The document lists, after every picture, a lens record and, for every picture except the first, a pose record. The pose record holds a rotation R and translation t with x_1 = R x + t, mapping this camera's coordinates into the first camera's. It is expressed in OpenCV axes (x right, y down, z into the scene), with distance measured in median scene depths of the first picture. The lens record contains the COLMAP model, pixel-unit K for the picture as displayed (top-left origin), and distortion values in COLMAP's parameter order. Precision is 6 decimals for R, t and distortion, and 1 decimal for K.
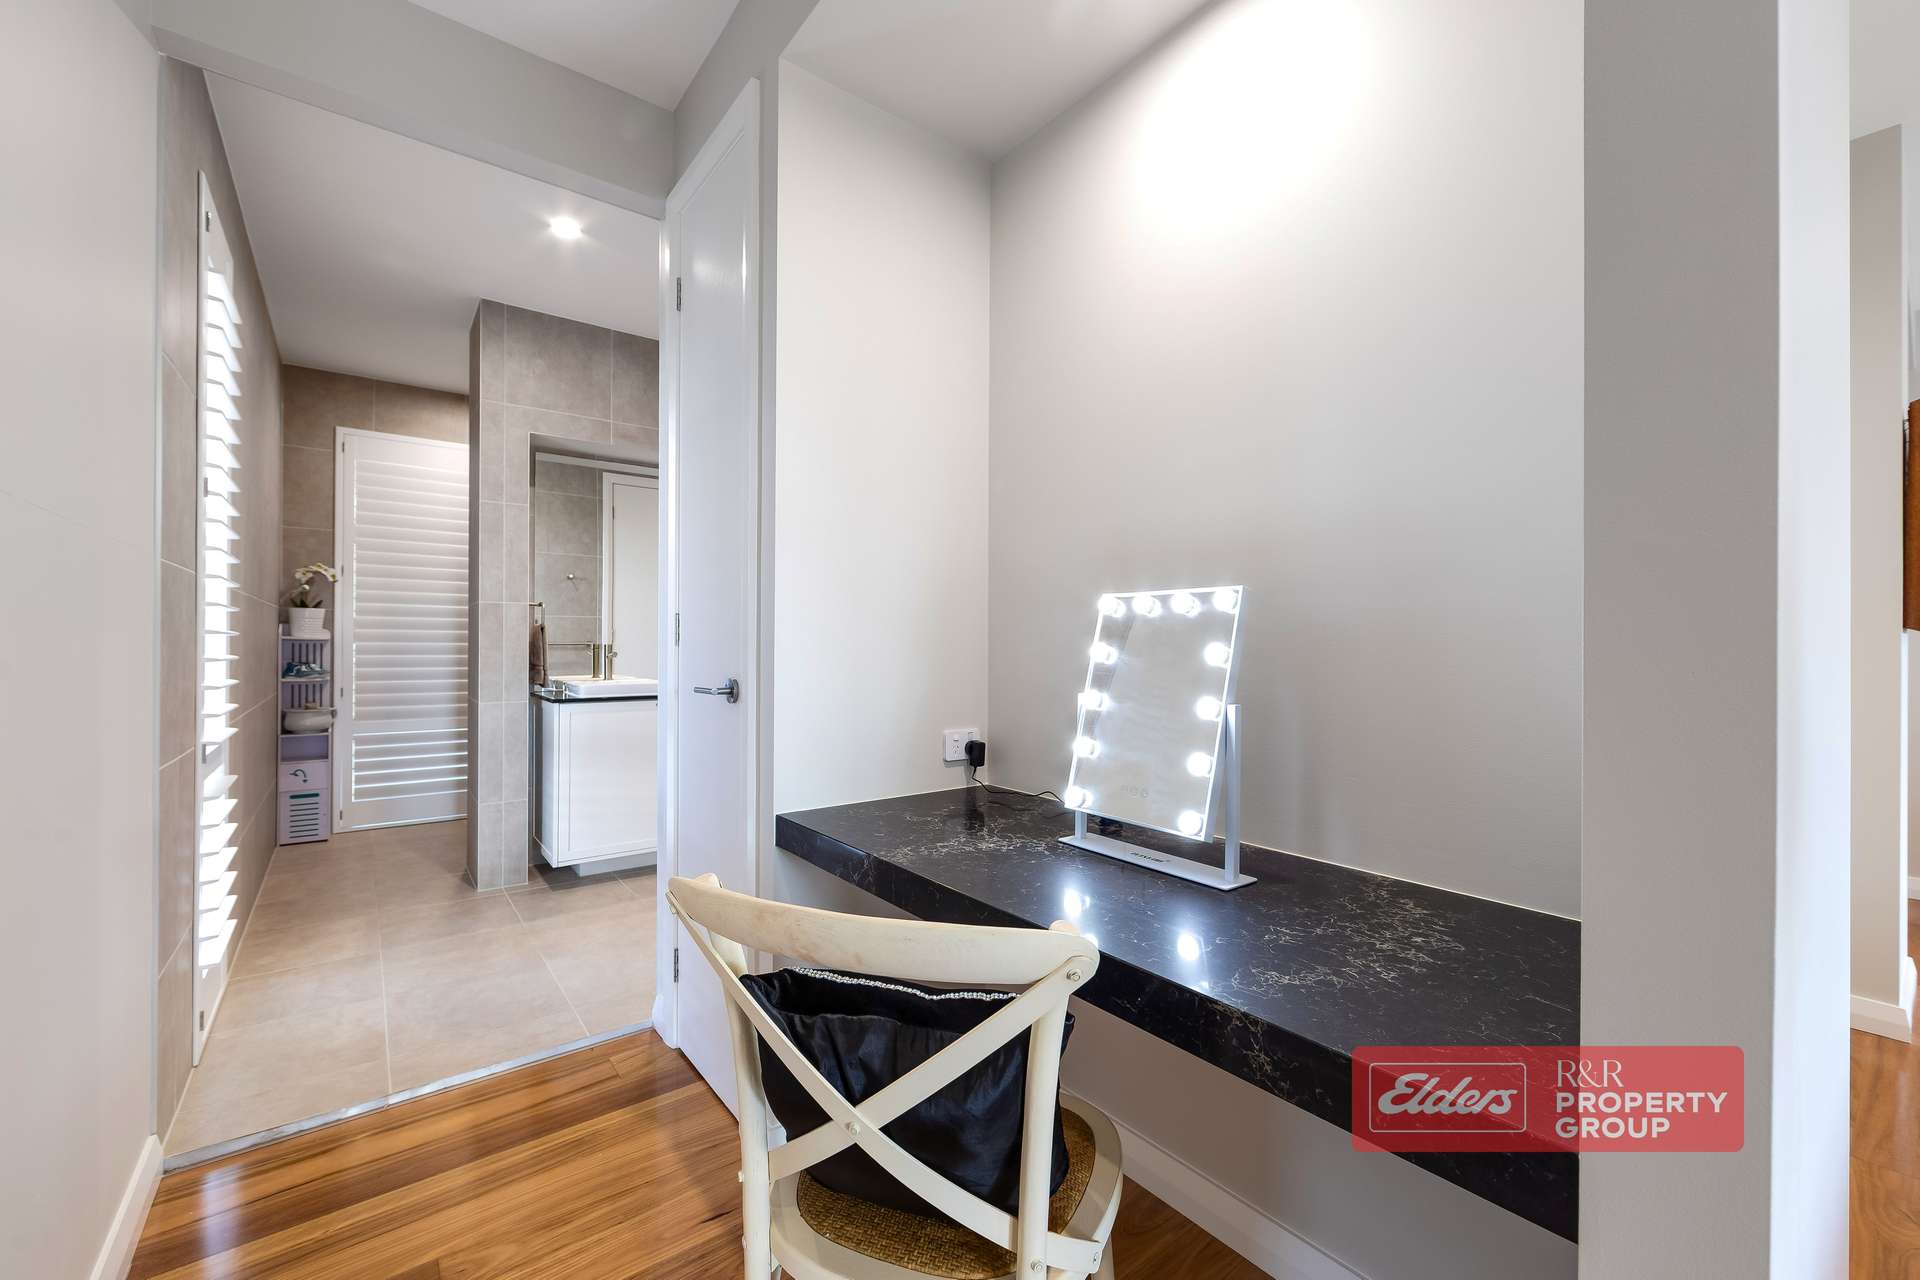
lens RADIAL K [[761.7, 0, 955.6], [0, 761.7, 644.9], [0, 0, 1]] dist [-0.000274, -0.000129]
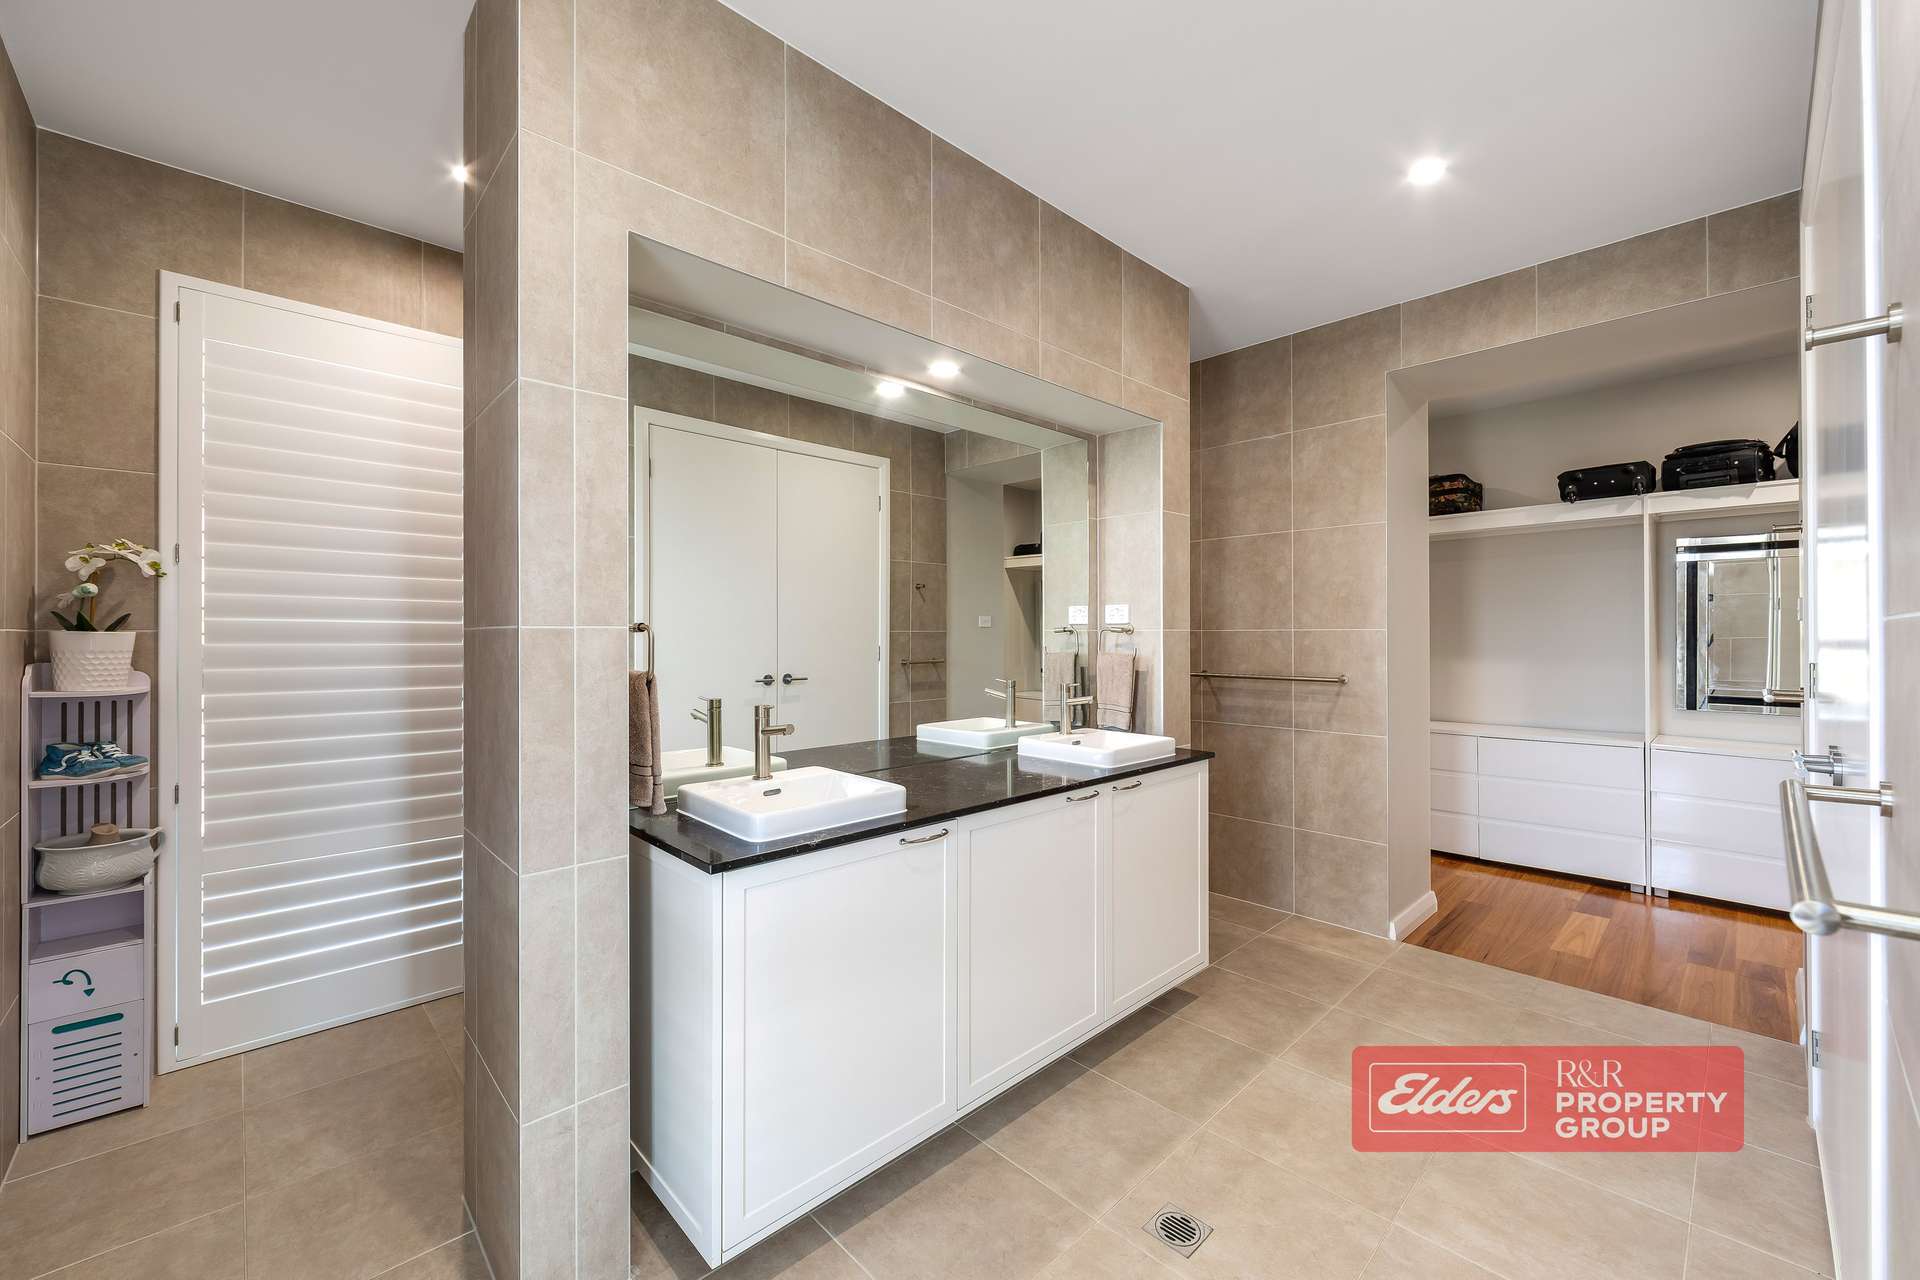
lens RADIAL K [[765.7, 0, 960.0], [0, 765.7, 640.0], [0, 0, 1]] dist [-0.000460, 0.000416]
pose [[0.995672, -0.006038, 0.092739, -0.345871], [0.006200, 0.999980, -0.001454, -0.038305], [-0.092728, 0.002022, 0.995689, 0.460801]]
